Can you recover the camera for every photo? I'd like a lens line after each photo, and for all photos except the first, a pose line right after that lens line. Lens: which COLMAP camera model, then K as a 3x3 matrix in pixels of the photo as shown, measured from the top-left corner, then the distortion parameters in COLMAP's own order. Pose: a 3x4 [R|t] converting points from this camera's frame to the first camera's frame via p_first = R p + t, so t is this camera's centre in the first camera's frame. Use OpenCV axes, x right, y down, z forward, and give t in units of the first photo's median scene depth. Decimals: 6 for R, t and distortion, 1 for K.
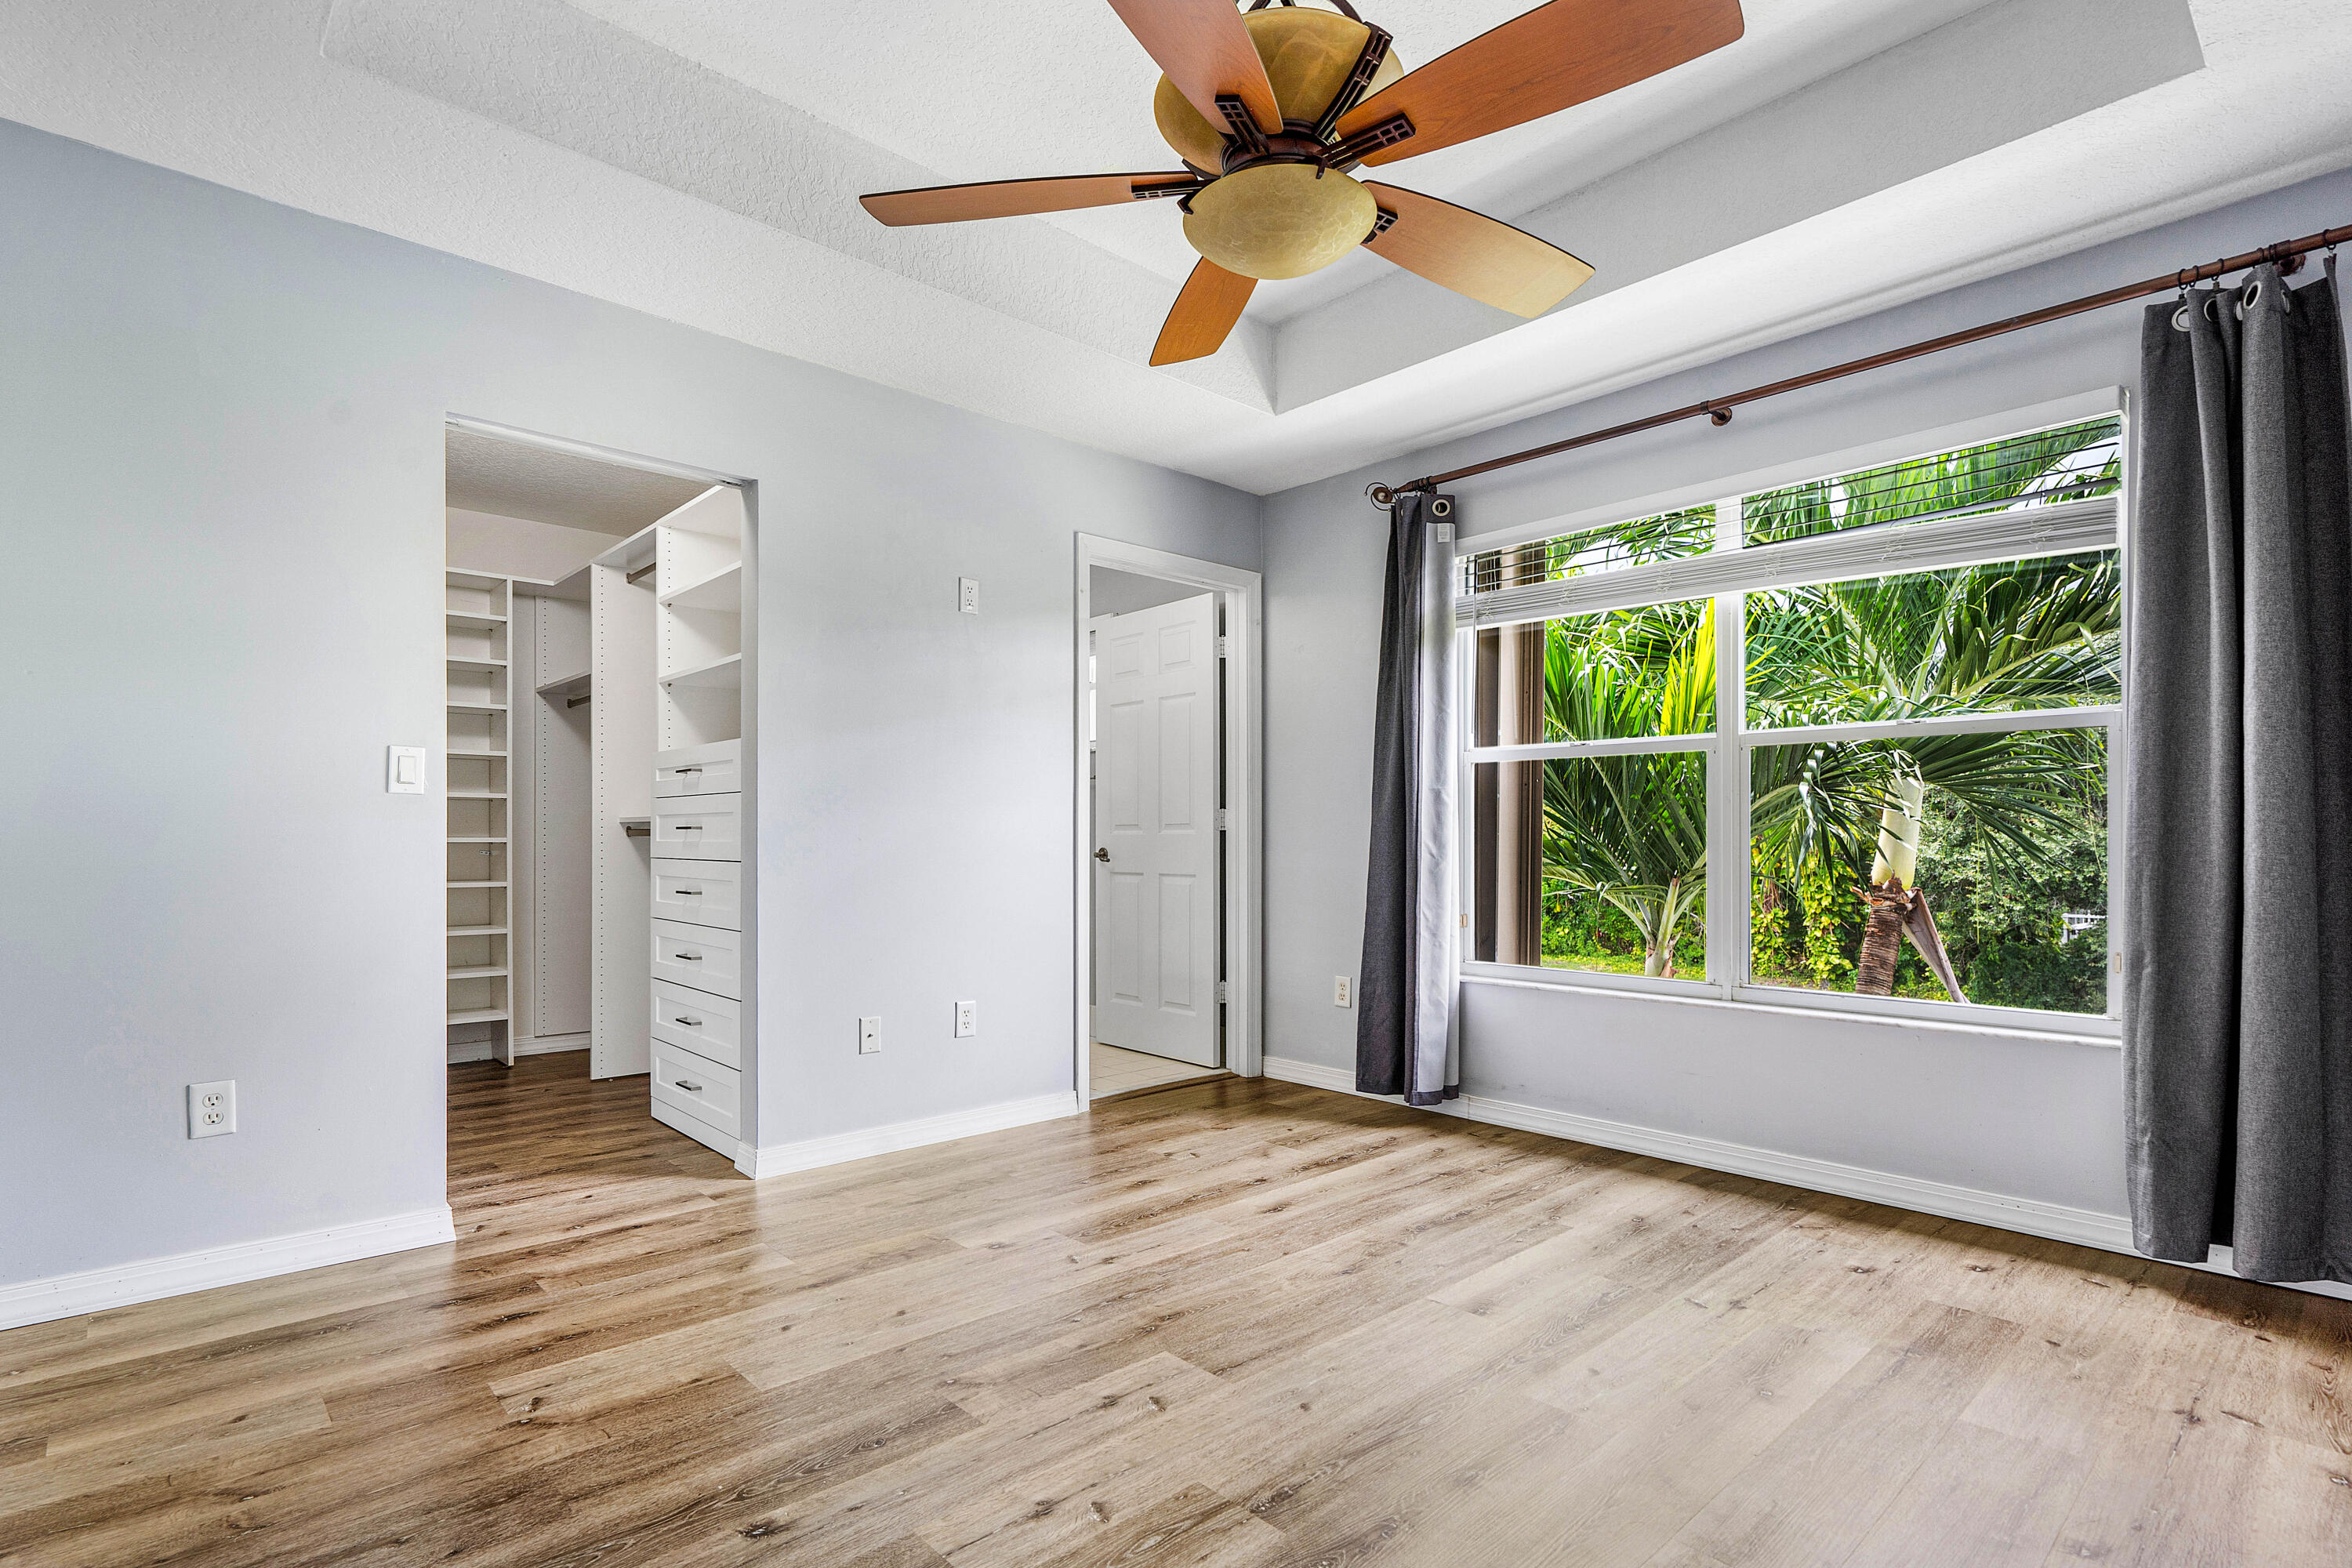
lens RADIAL K [[1114.5, 0, 1152.2], [0, 1114.5, 821.7], [0, 0, 1]] dist [-0.003147, 0.000901]
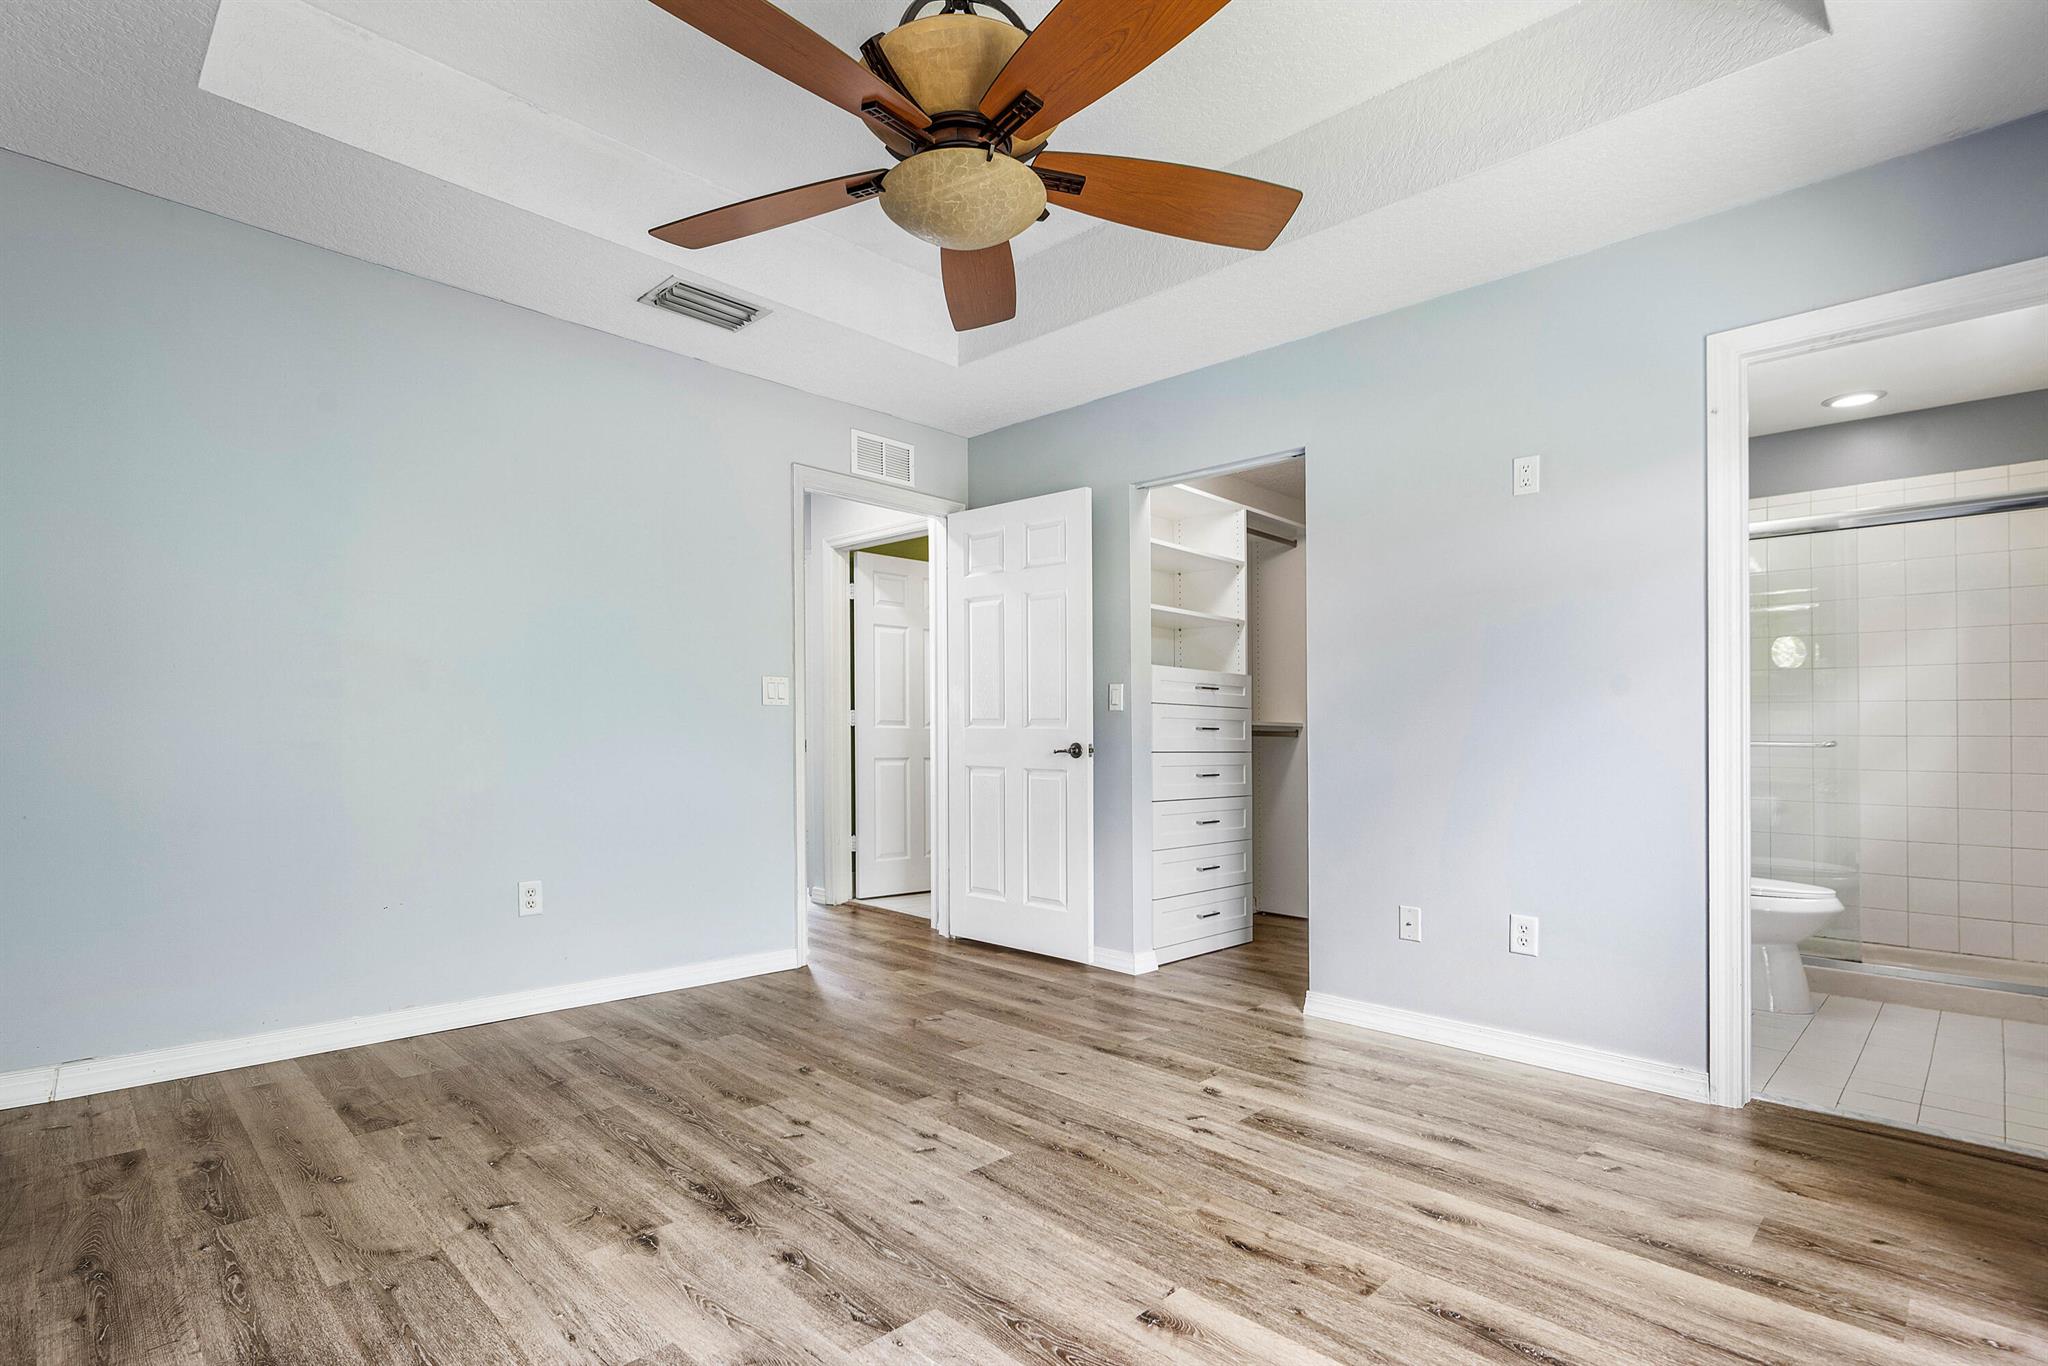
lens RADIAL K [[970.5, 0, 1003.3], [0, 970.5, 715.8], [0, 0, 1]] dist [-0.003147, 0.000901]
pose [[0.070233, -0.021015, -0.997309, 0.731995], [0.004265, 0.999775, -0.020767, 0.013558], [0.997521, -0.002795, 0.070307, 0.622667]]
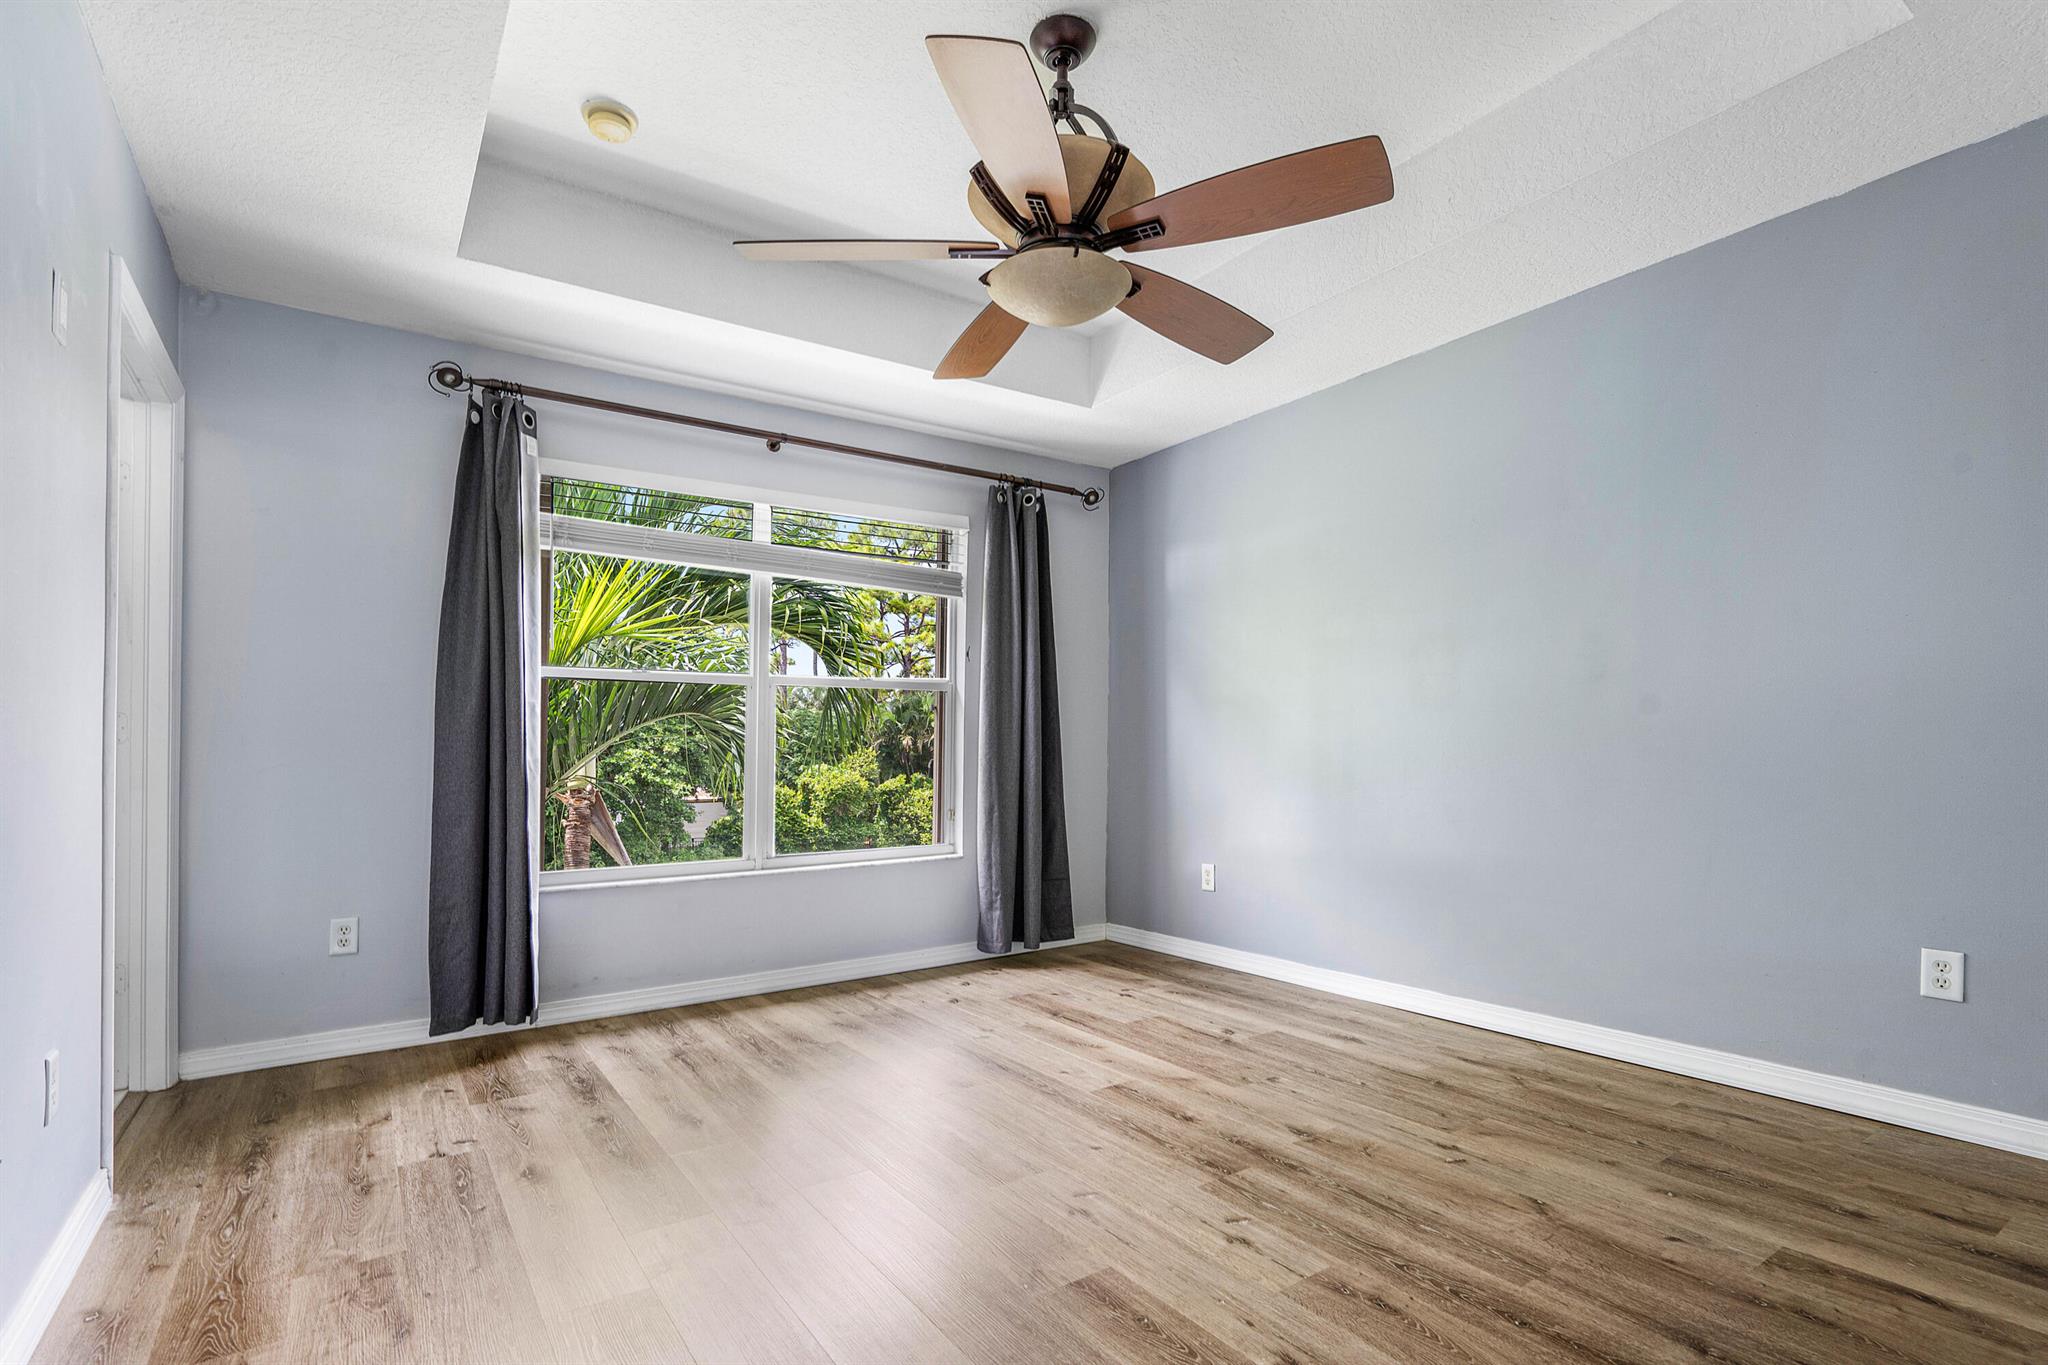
lens RADIAL K [[985.2, 0, 977.4], [0, 985.2, 753.1], [0, 0, 1]] dist [-0.002232, 0.000164]
pose [[0.157334, -0.003167, 0.987540, -0.687252], [-0.007074, 0.999966, 0.004334, 0.010711], [-0.987520, -0.007668, 0.157307, 0.582859]]
